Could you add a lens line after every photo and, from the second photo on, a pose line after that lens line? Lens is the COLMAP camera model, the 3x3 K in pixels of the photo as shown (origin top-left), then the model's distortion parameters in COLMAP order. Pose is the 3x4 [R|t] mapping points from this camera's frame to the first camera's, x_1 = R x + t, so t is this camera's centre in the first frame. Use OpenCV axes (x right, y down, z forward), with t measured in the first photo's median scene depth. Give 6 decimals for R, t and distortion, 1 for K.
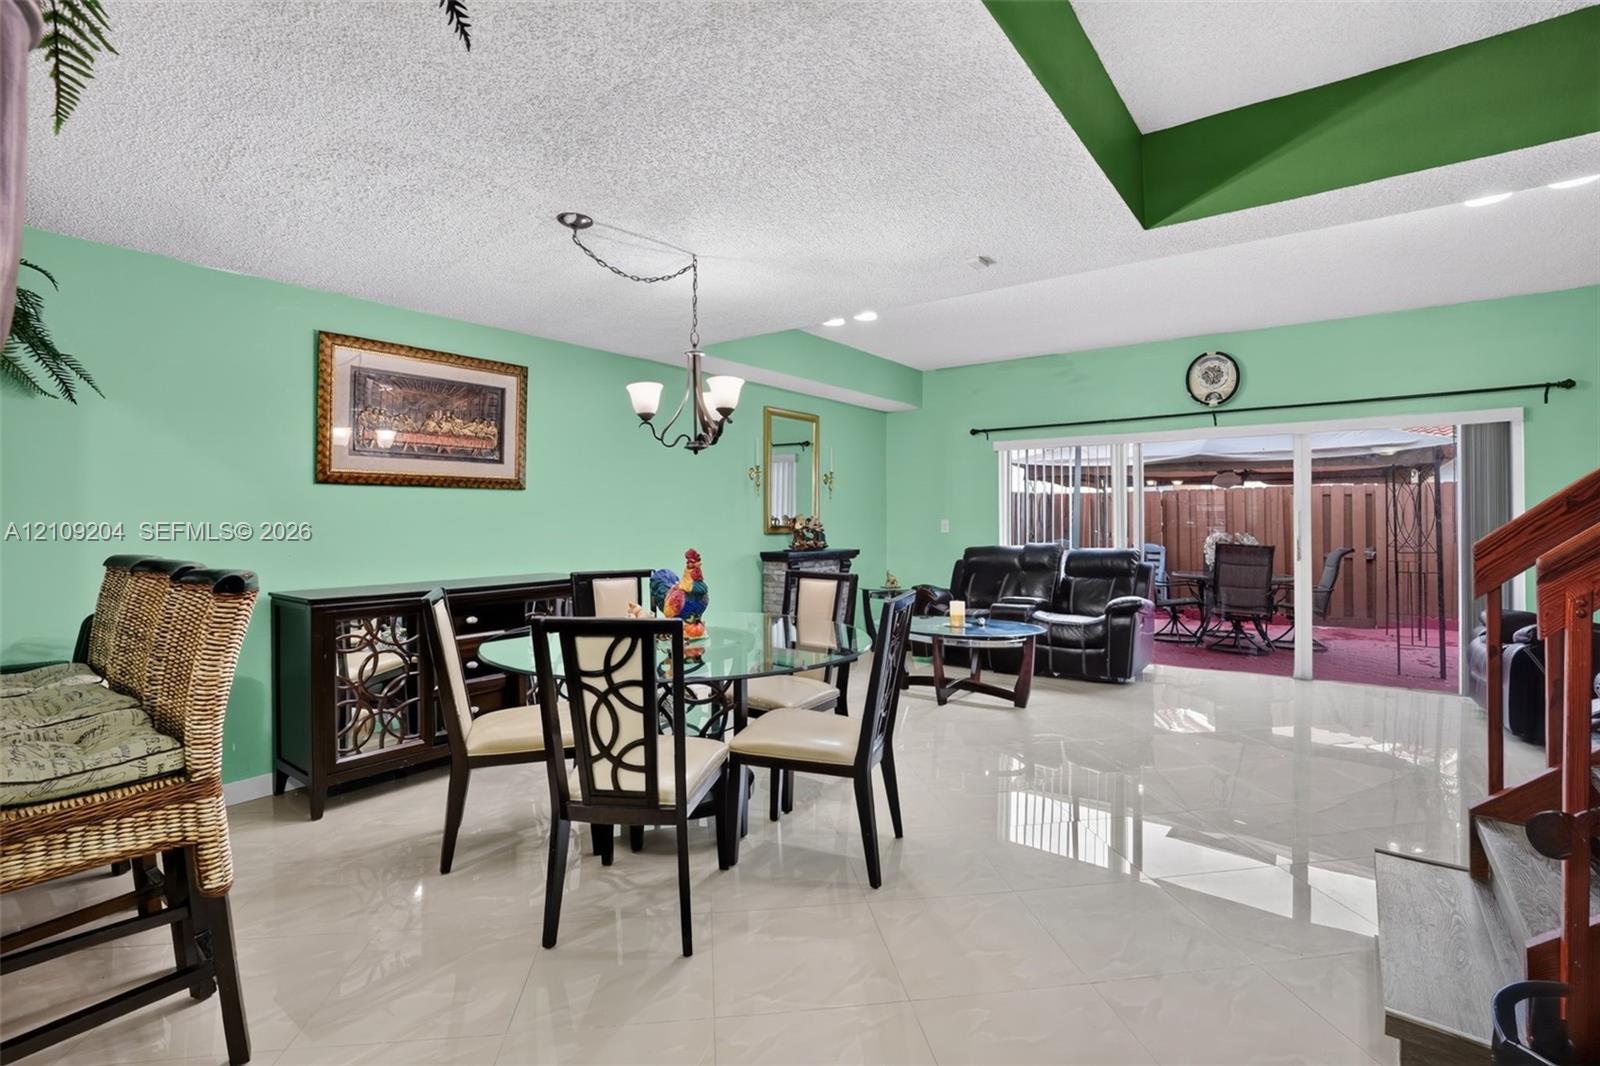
lens RADIAL K [[759.7, 0, 800.7], [0, 759.7, 522.9], [0, 0, 1]] dist [0.000112, -0.000005]
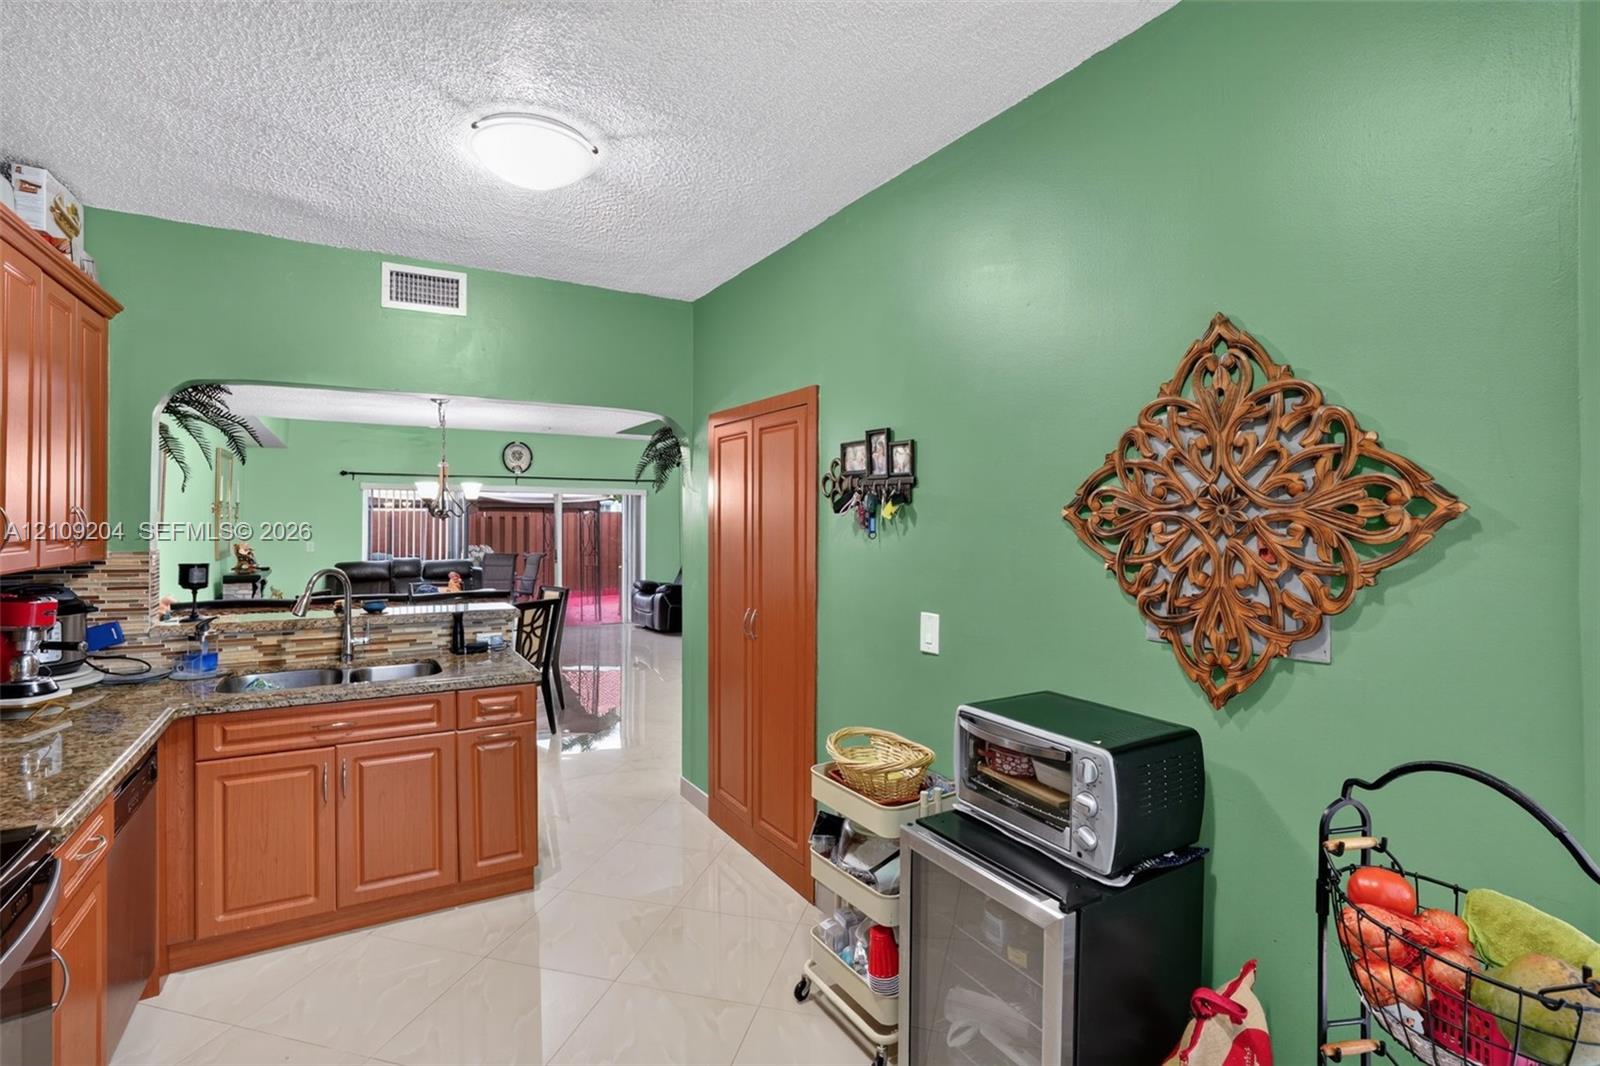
lens RADIAL K [[759.7, 0, 800.4], [0, 759.7, 527.8], [0, 0, 1]] dist [0.000112, -0.000005]
pose [[0.400784, -0.003111, 0.916167, -2.045545], [-0.002191, 0.999988, 0.004354, -0.112005], [-0.916170, -0.003752, 0.400772, -0.703056]]
